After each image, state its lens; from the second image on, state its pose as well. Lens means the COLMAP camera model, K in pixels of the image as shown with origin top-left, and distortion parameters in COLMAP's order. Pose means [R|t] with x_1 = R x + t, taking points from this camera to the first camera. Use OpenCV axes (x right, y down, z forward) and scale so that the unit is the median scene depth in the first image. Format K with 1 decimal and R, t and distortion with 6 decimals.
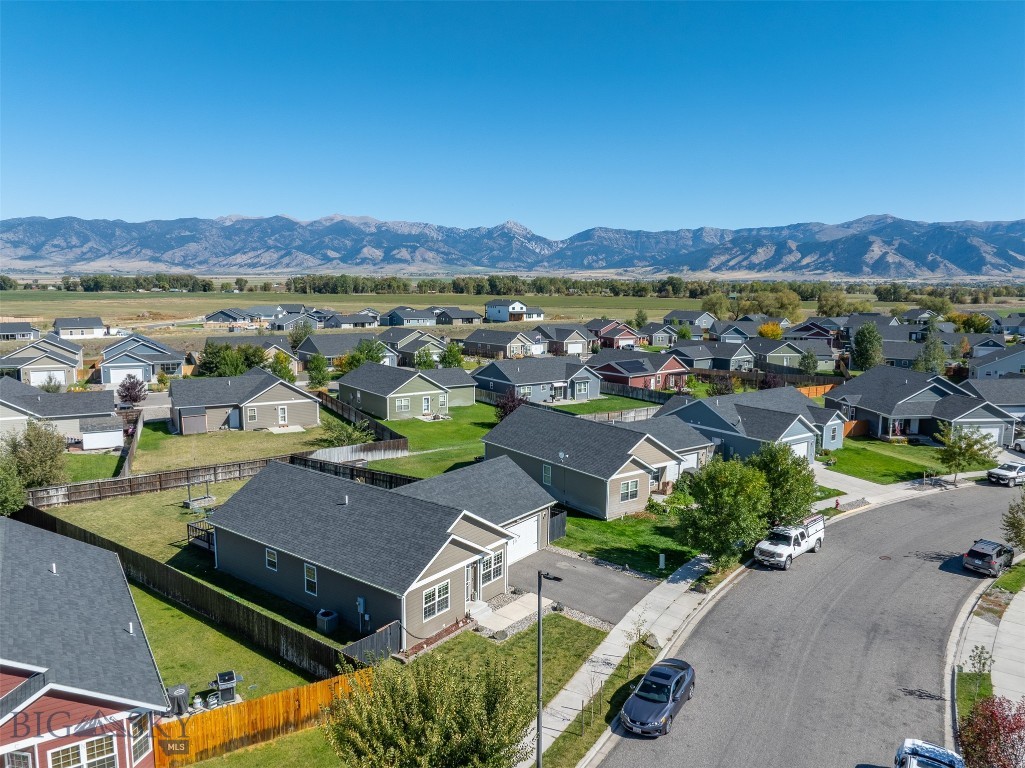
lens RADIAL K [[716.7, 0, 512.5], [0, 716.7, 384.0], [0, 0, 1]] dist [-0.034504, -0.006391]
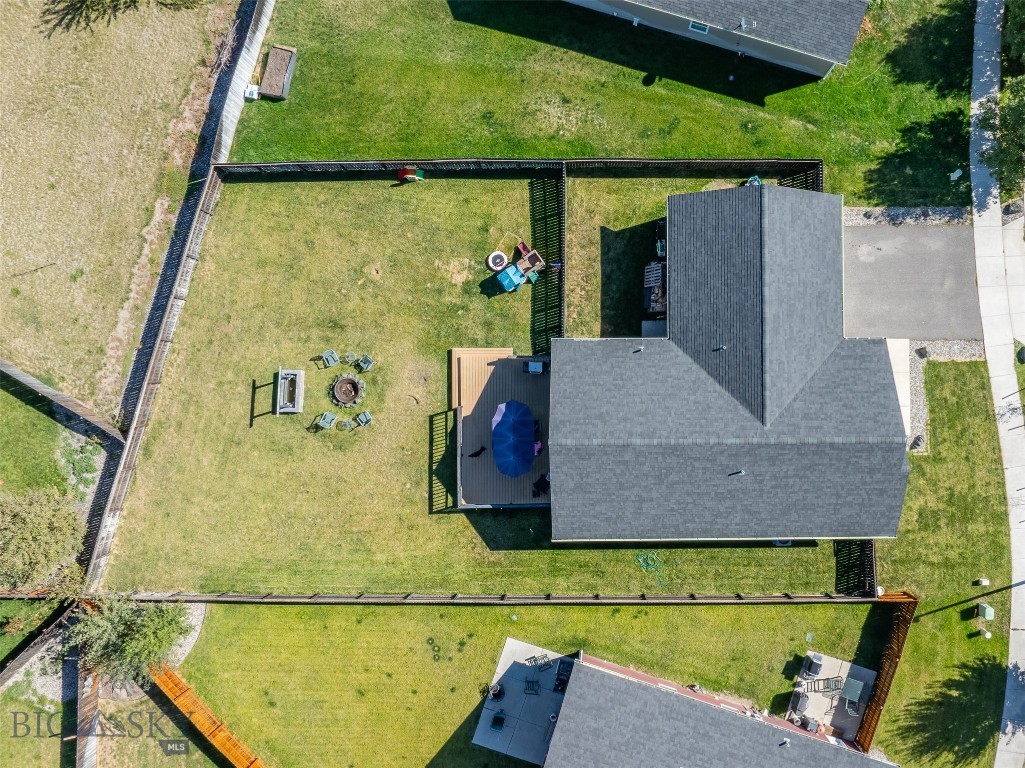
lens RADIAL K [[716.7, 0, 512.5], [0, 716.7, 384.0], [0, 0, 1]] dist [-0.034504, -0.006391]
pose [[0.796181, -0.604710, -0.020538, -0.320088], [0.111788, 0.113655, 0.987211, -0.566920], [-0.594642, -0.788295, 0.158089, 0.963461]]
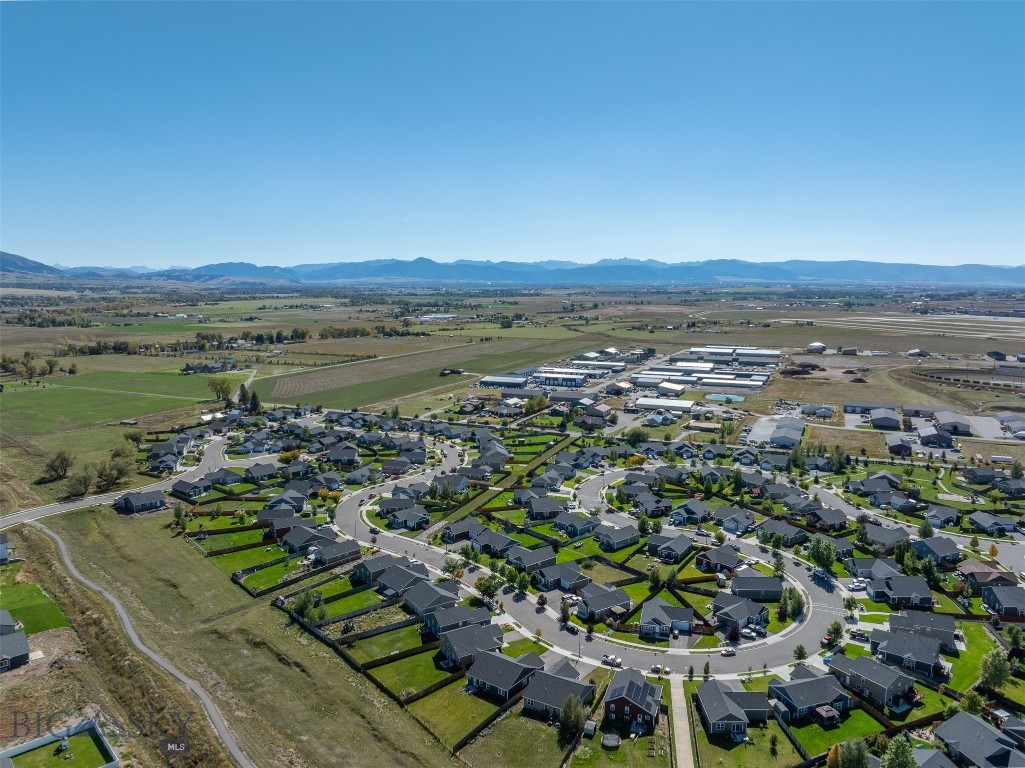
lens RADIAL K [[716.7, 0, 512.5], [0, 716.7, 384.0], [0, 0, 1]] dist [-0.034504, -0.006391]
pose [[-0.068525, -0.173937, 0.982370, -6.050316], [0.151988, 0.971370, 0.182591, -2.589121], [-0.986004, 0.161821, -0.040127, 2.346744]]
